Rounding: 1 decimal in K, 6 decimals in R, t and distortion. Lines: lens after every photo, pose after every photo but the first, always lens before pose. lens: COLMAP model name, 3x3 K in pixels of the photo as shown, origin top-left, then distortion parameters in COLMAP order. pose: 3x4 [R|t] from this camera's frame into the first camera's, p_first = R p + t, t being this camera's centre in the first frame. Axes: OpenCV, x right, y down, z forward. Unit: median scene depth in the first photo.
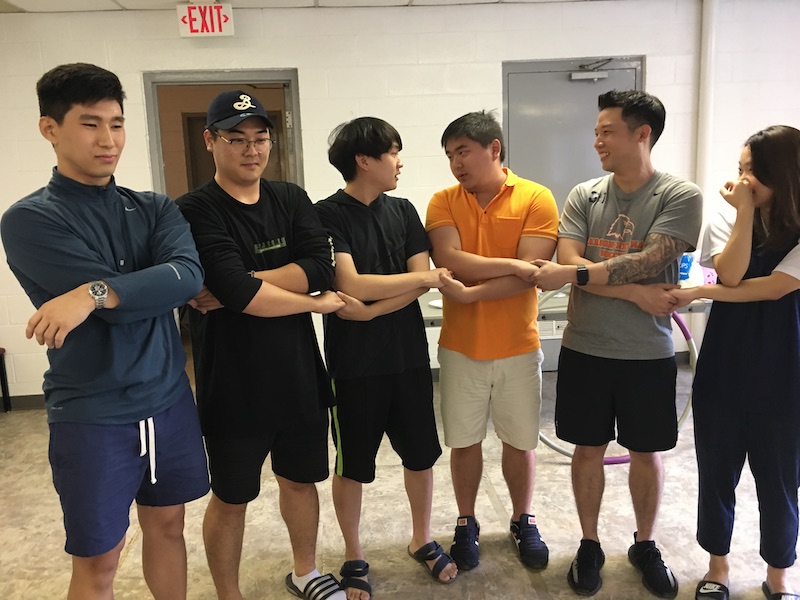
lens RADIAL K [[673.7, 0, 393.1], [0, 673.7, 297.9], [0, 0, 1]] dist [0.087916, -0.117539]
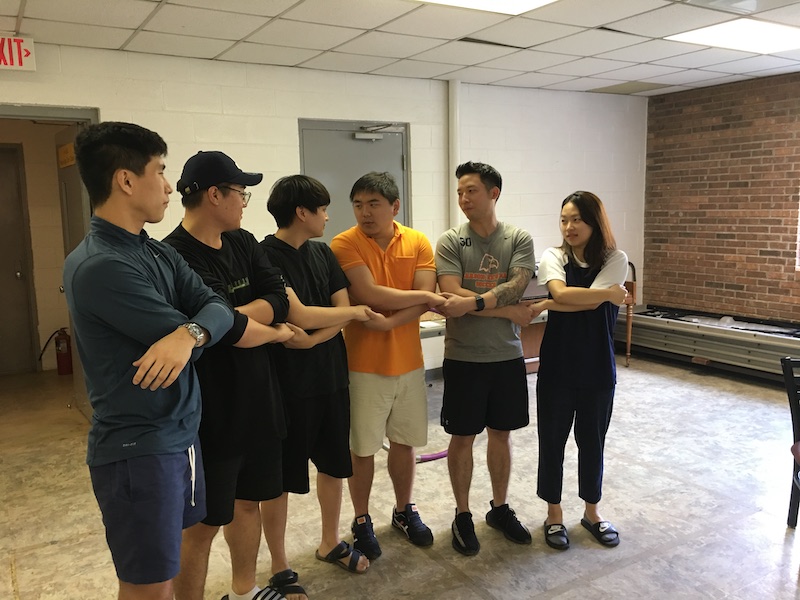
lens RADIAL K [[673.7, 0, 396.0], [0, 673.7, 294.2], [0, 0, 1]] dist [0.087916, -0.117539]
pose [[0.900009, -0.037290, 0.434273, -0.334206], [0.063500, 0.996921, -0.045995, 0.004156], [-0.431221, 0.068972, 0.899606, -0.090766]]
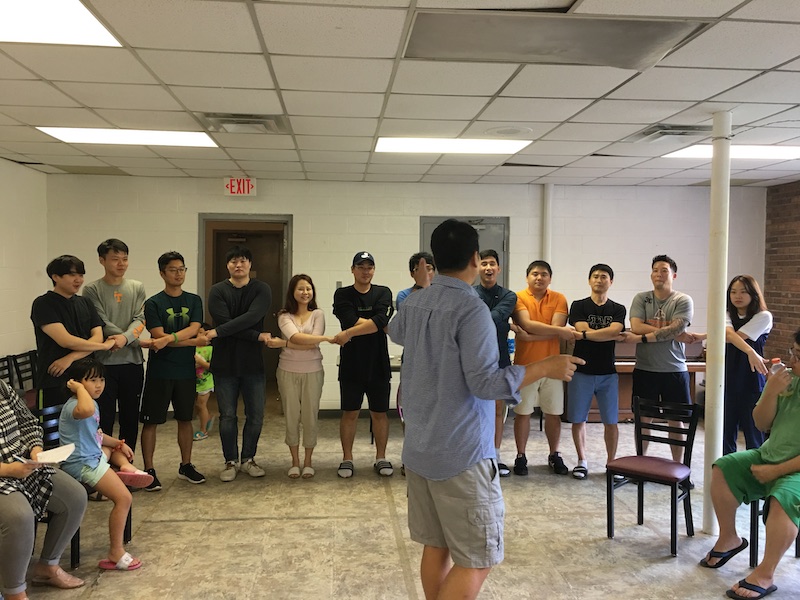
lens RADIAL K [[673.7, 0, 391.4], [0, 673.7, 294.3], [0, 0, 1]] dist [0.087916, -0.117539]
pose [[0.998650, 0.050459, -0.012358, 0.215534], [-0.051729, 0.987794, -0.146928, 0.134882], [0.004794, 0.147368, 0.989070, -0.992457]]
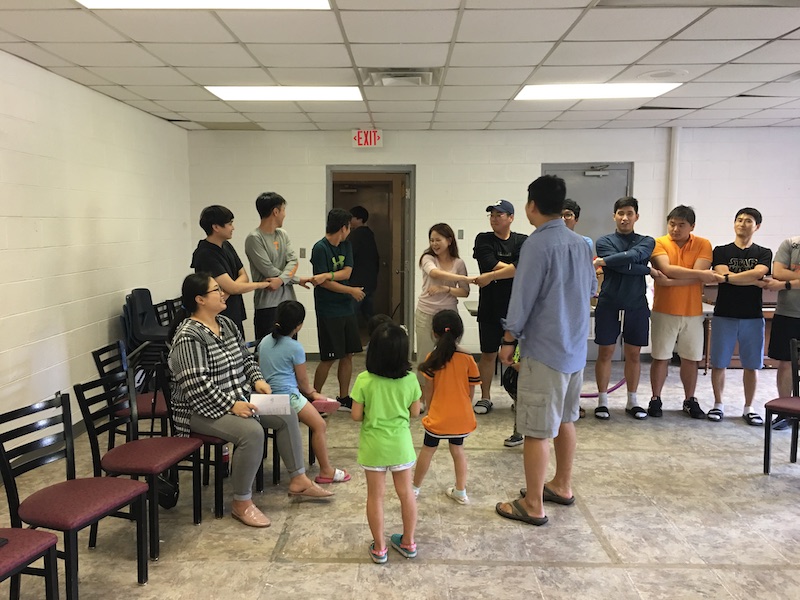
lens RADIAL K [[673.7, 0, 393.7], [0, 673.7, 294.8], [0, 0, 1]] dist [0.087916, -0.117539]
pose [[0.992996, 0.051010, -0.106565, -0.002456], [-0.058449, 0.995979, -0.067896, 0.169547], [0.102673, 0.073650, 0.991985, -1.092192]]
